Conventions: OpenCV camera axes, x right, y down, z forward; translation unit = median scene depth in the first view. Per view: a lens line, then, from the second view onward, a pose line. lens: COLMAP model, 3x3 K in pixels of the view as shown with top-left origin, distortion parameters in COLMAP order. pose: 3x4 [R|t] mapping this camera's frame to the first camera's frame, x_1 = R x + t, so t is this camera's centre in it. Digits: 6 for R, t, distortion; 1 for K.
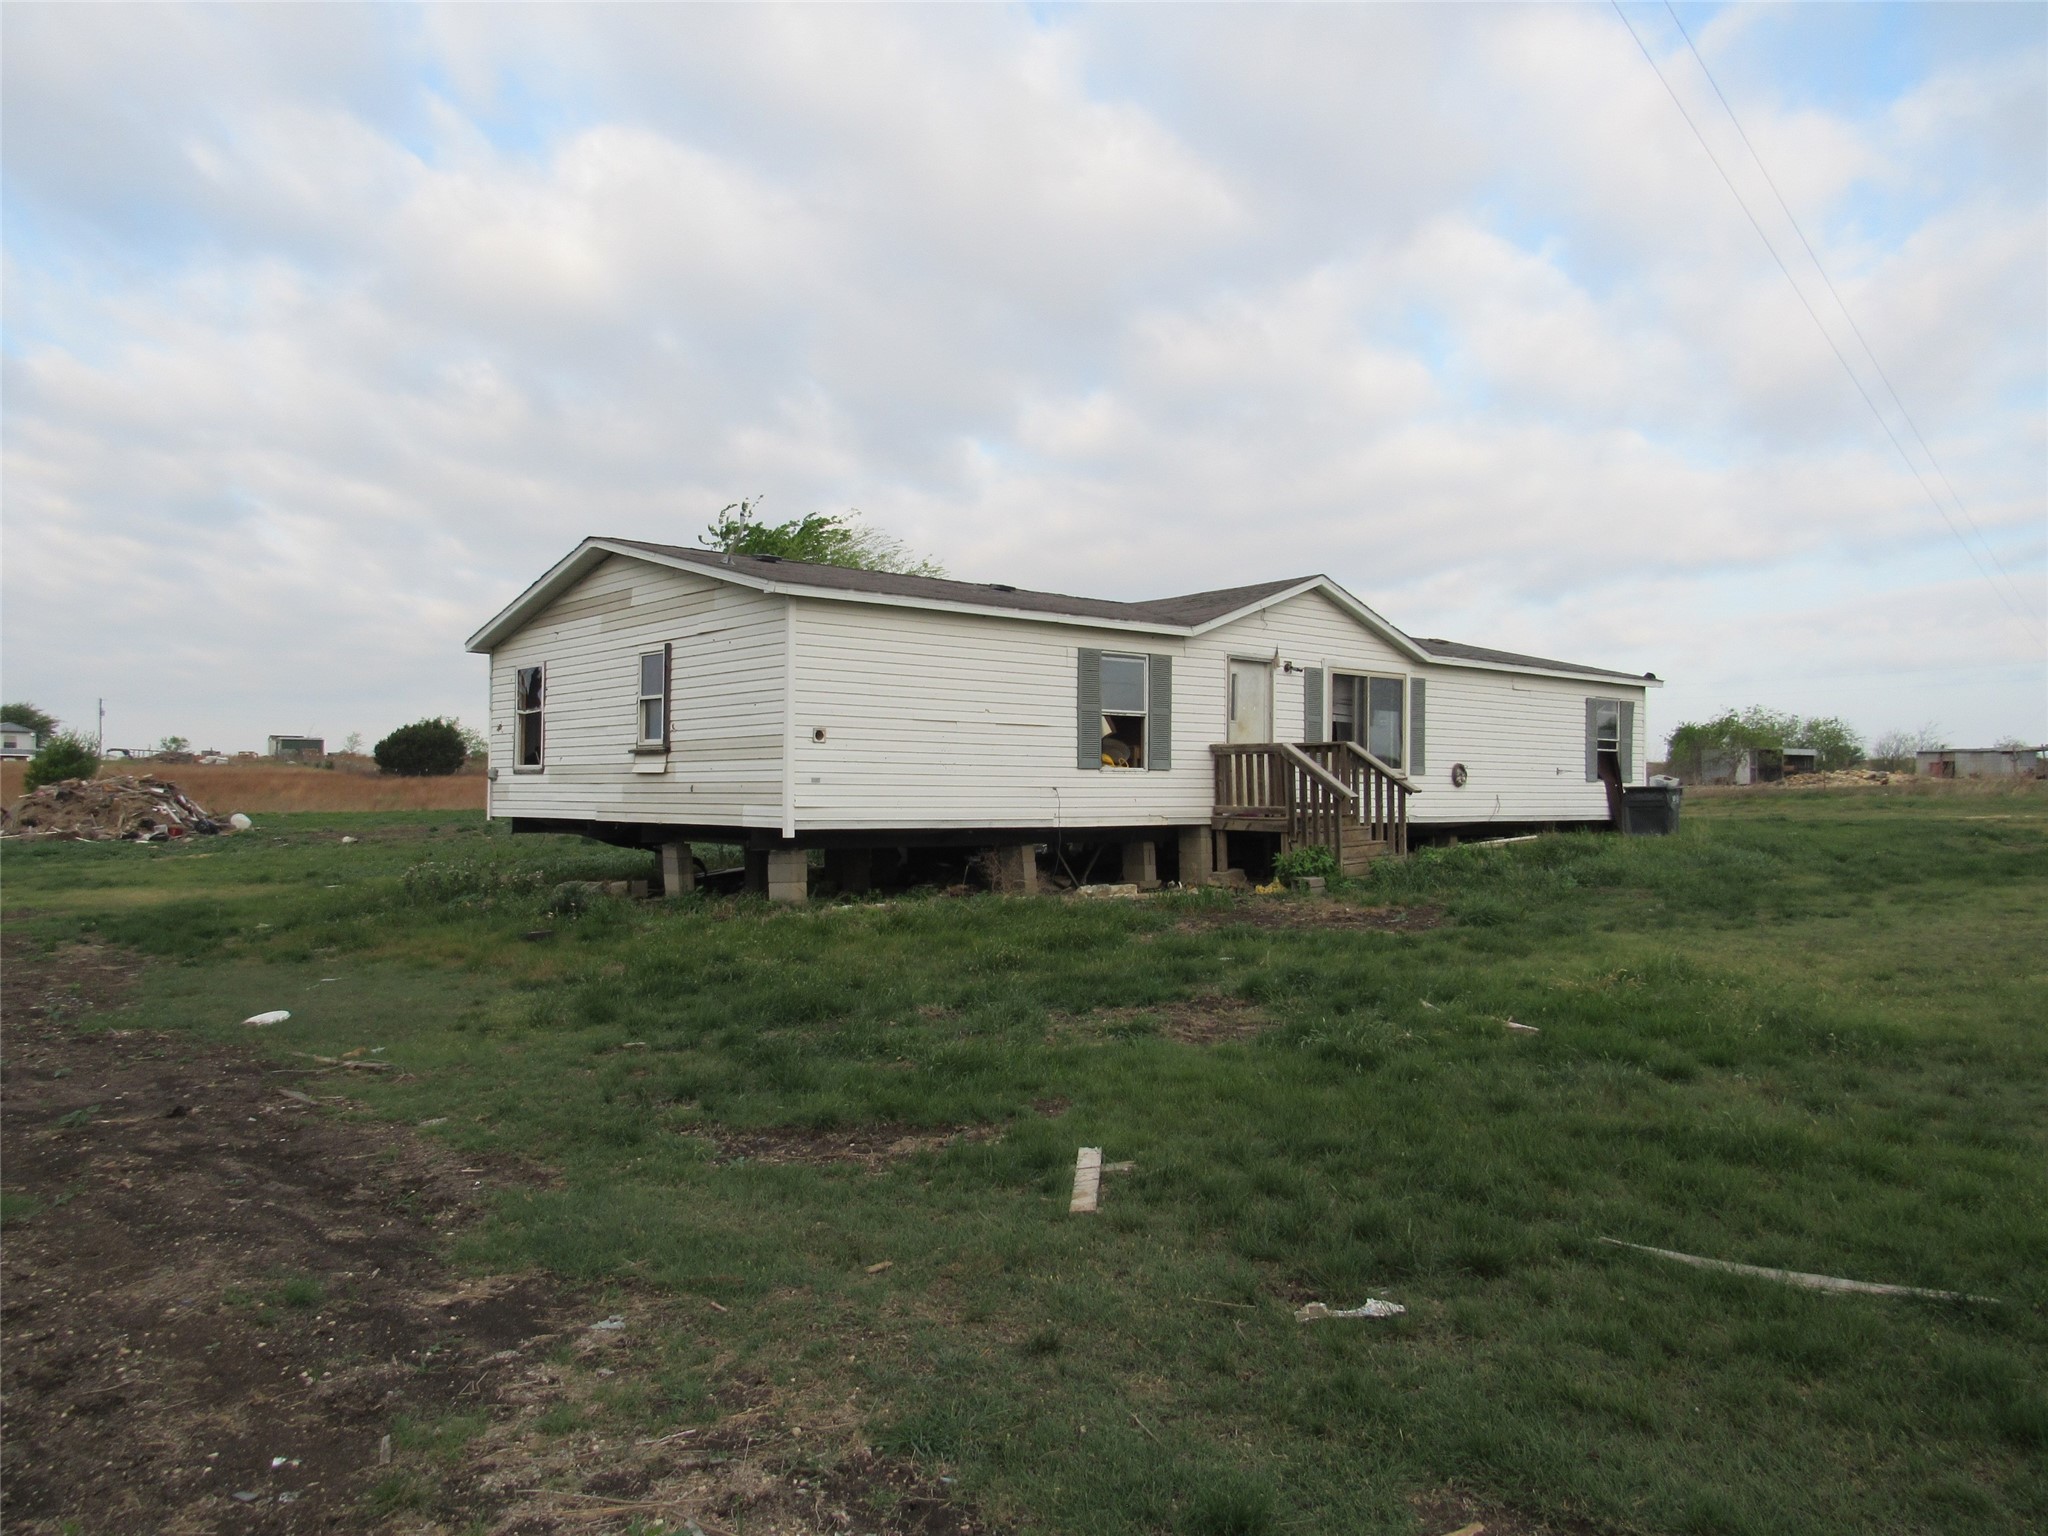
lens RADIAL K [[1444.3, 0, 1024.0], [0, 1444.3, 768.0], [0, 0, 1]] dist [-0.039501, 0.007761]
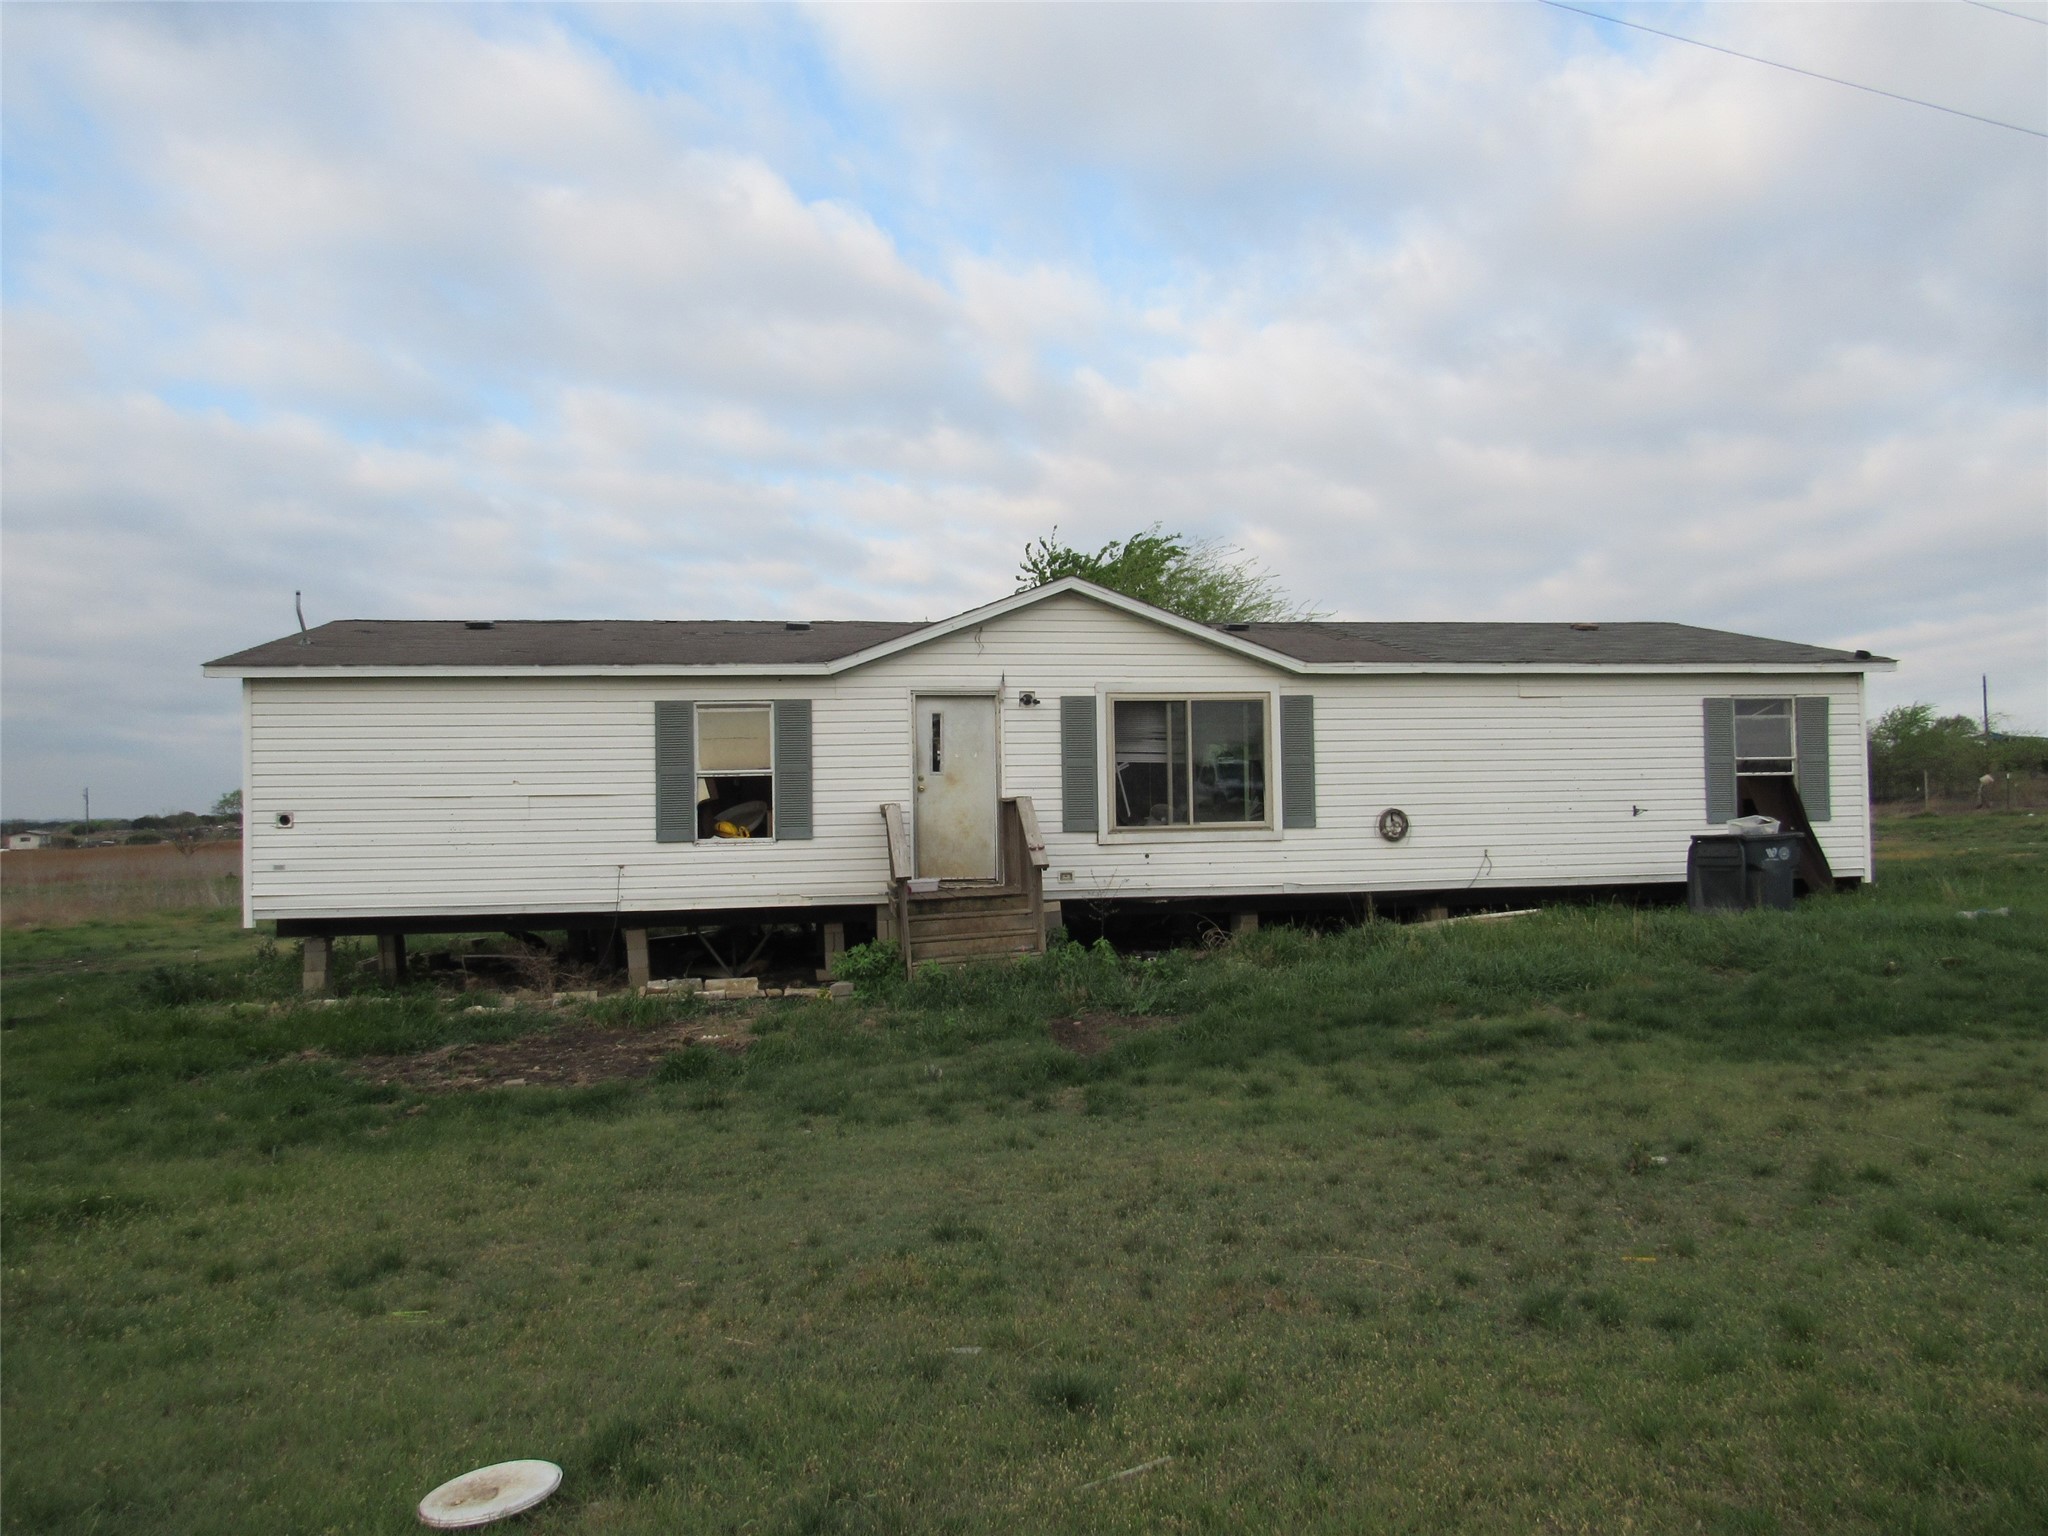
lens RADIAL K [[1479.8, 0, 1014.0], [0, 1479.8, 746.5], [0, 0, 1]] dist [-0.043156, 0.034381]
pose [[0.859082, -0.047129, -0.509663, 0.588730], [0.032911, 0.998777, -0.036884, -0.015120], [0.510778, 0.014913, 0.859583, 0.312747]]
